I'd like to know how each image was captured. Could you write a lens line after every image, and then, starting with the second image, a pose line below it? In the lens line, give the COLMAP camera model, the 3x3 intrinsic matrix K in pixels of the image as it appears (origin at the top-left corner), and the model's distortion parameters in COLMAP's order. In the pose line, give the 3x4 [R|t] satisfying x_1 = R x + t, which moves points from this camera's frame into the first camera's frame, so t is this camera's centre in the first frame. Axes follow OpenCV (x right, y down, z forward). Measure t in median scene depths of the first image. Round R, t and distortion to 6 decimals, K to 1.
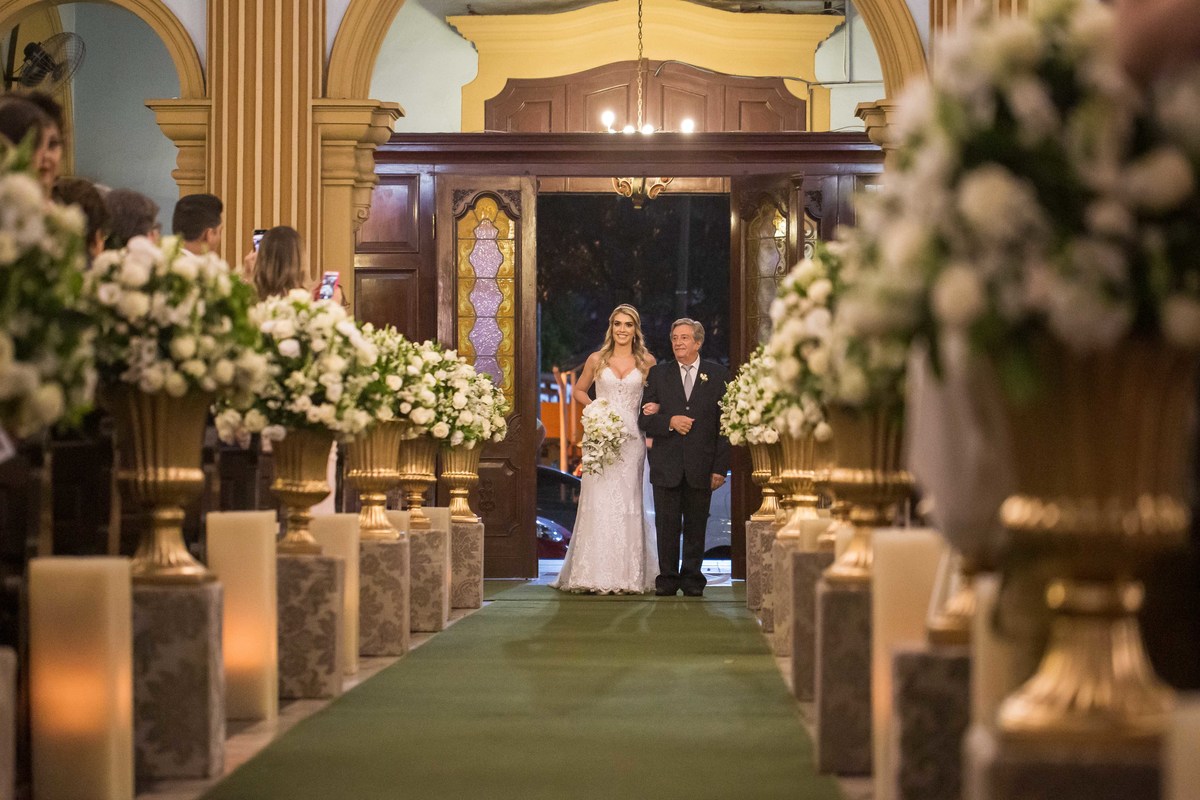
lens RADIAL K [[3545.1, 0, 563.6], [0, 3545.1, 399.2], [0, 0, 1]] dist [-0.064046, -0.032958]
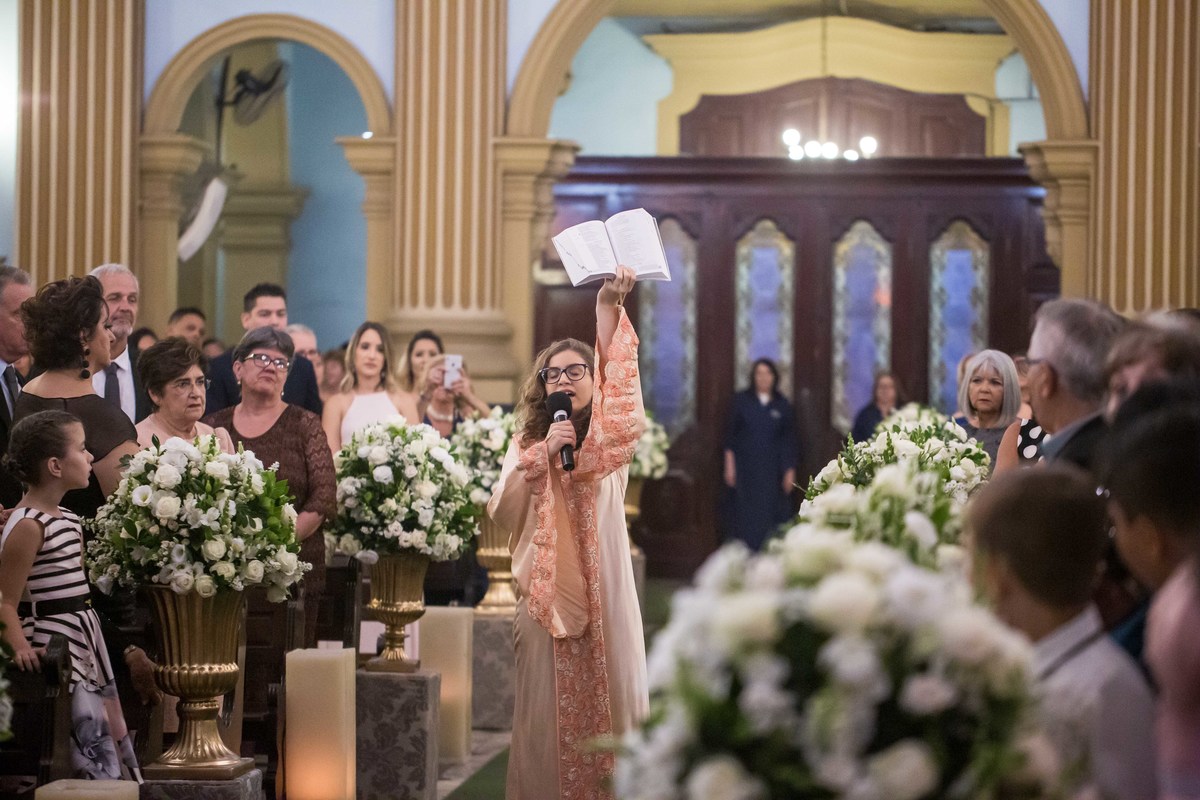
lens RADIAL K [[3305.0, 0, 600.0], [0, 3305.0, 400.0], [0, 0, 1]] dist [-0.191488, 0.606840]
pose [[0.997341, 0.008918, -0.072327, 0.054552], [-0.006523, 0.999425, 0.033278, -0.068088], [0.072583, -0.032718, 0.996826, 0.047484]]
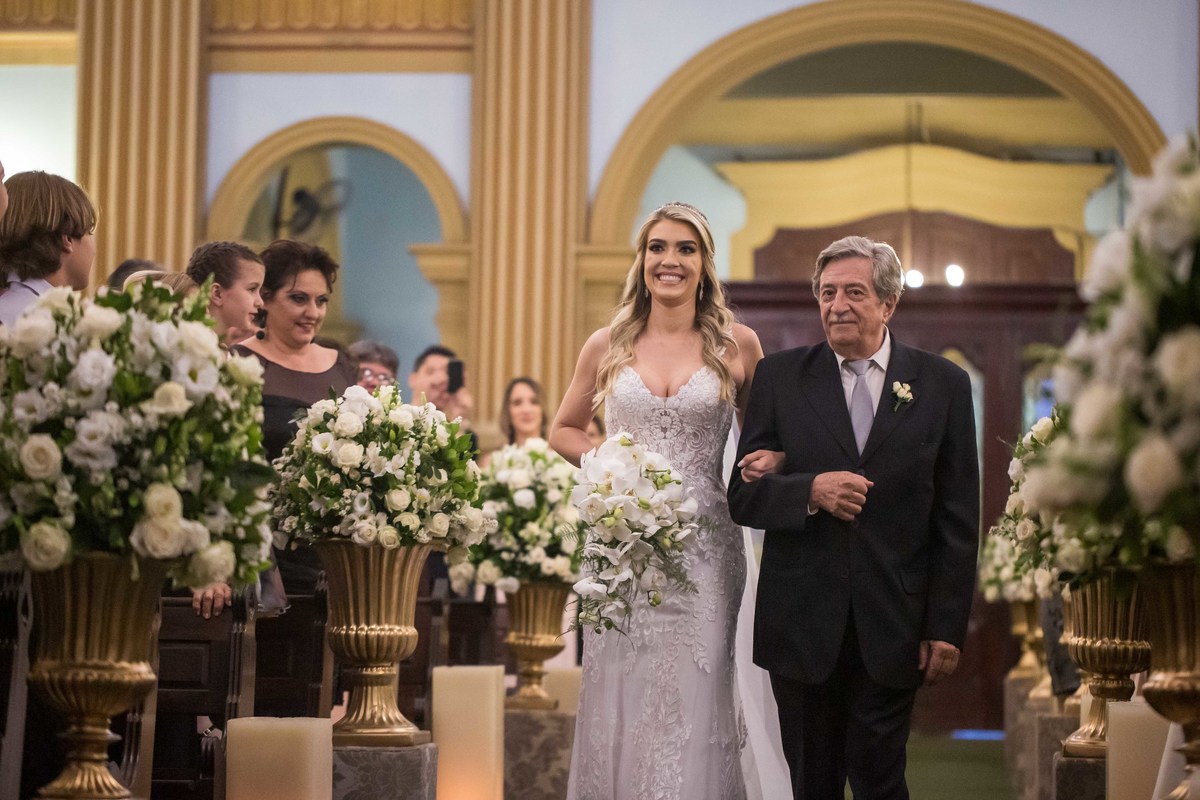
lens RADIAL K [[3493.8, 0, 600.8], [0, 3493.8, 359.7], [0, 0, 1]] dist [-0.001824, -0.722517]
pose [[0.997395, 0.010196, -0.071409, 0.012269], [-0.013894, 0.998578, -0.051475, -0.003267], [0.070782, 0.052333, 0.996118, 0.036144]]
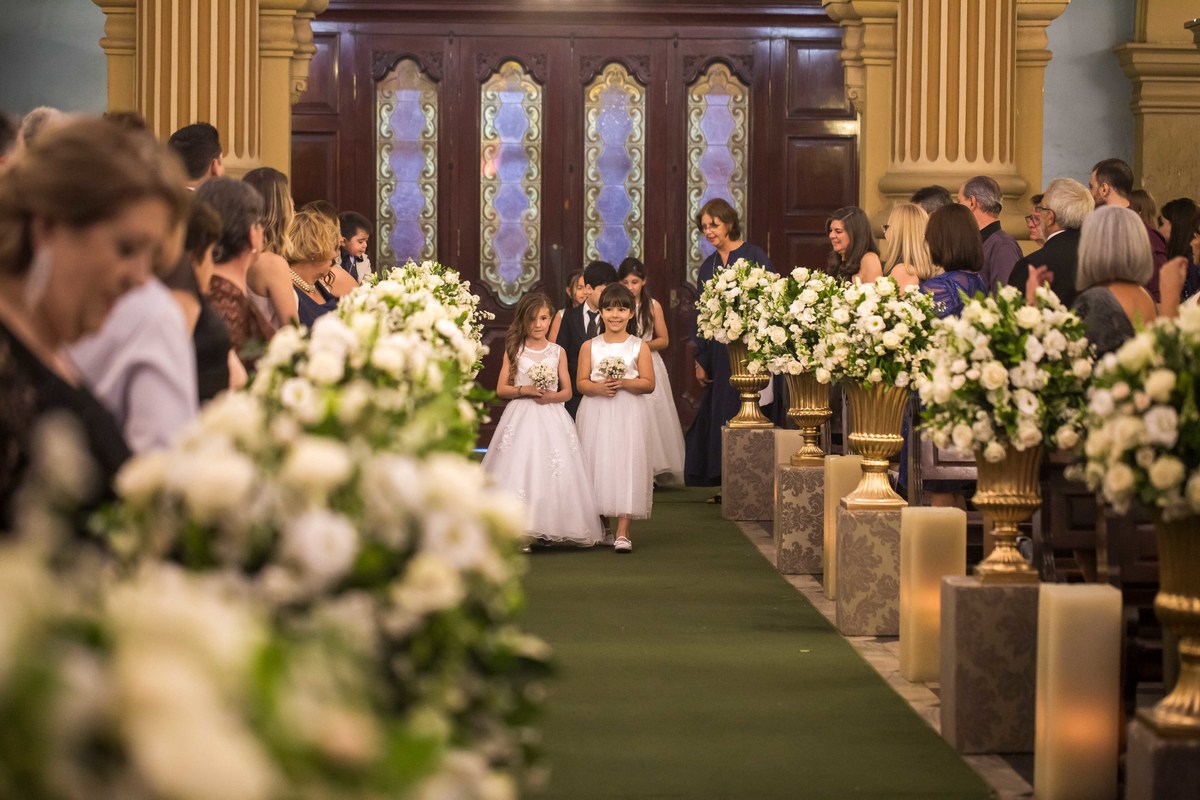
lens RADIAL K [[3247.3, 0, 579.6], [0, 3247.3, 399.8], [0, 0, 1]] dist [0.013838, -0.160523]
pose [[0.996485, 0.002354, 0.083733, -0.095548], [-0.008941, 0.996884, 0.078372, -0.065130], [-0.083287, -0.078845, 0.993402, 0.206903]]
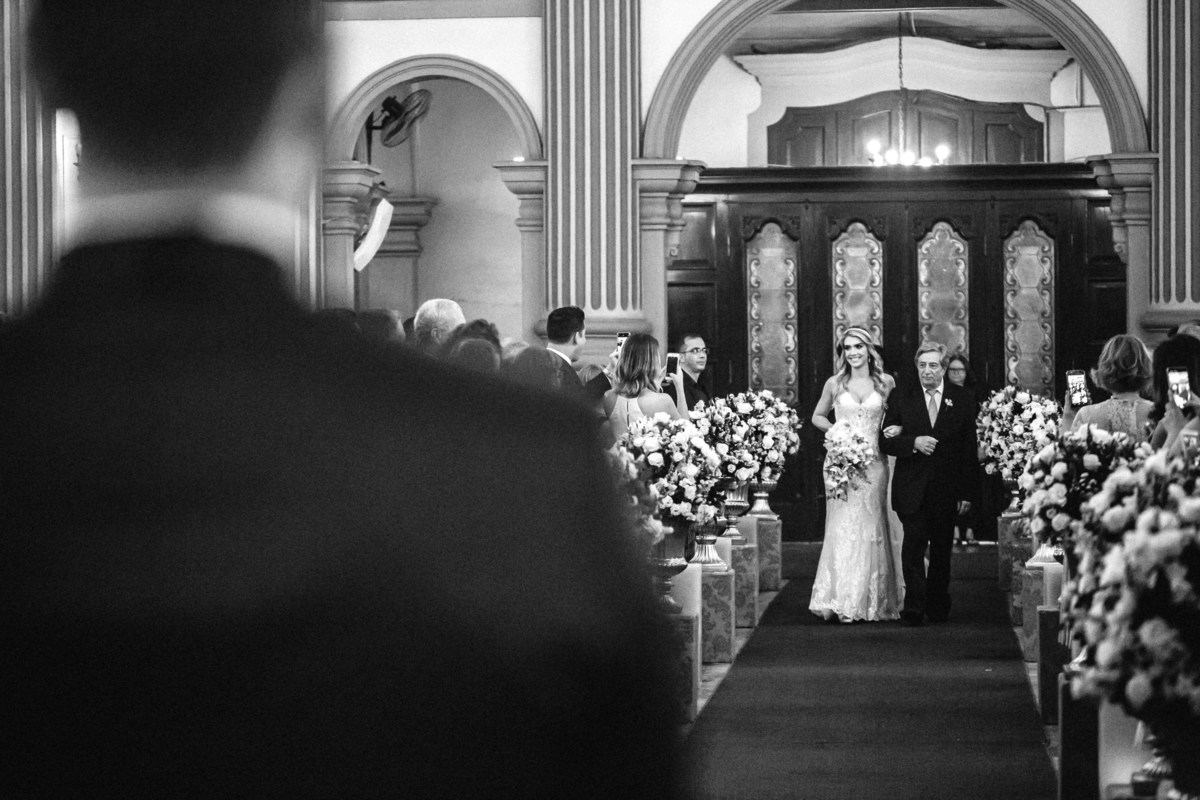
lens RADIAL K [[3394.7, 0, 600.0], [0, 3394.7, 400.0], [0, 0, 1]] dist [-0.085337, -0.735947]
pose [[0.998053, -0.009989, -0.061569, -0.019827], [0.012681, 0.998973, 0.043499, -0.091499], [0.061071, -0.044195, 0.997155, -0.262887]]
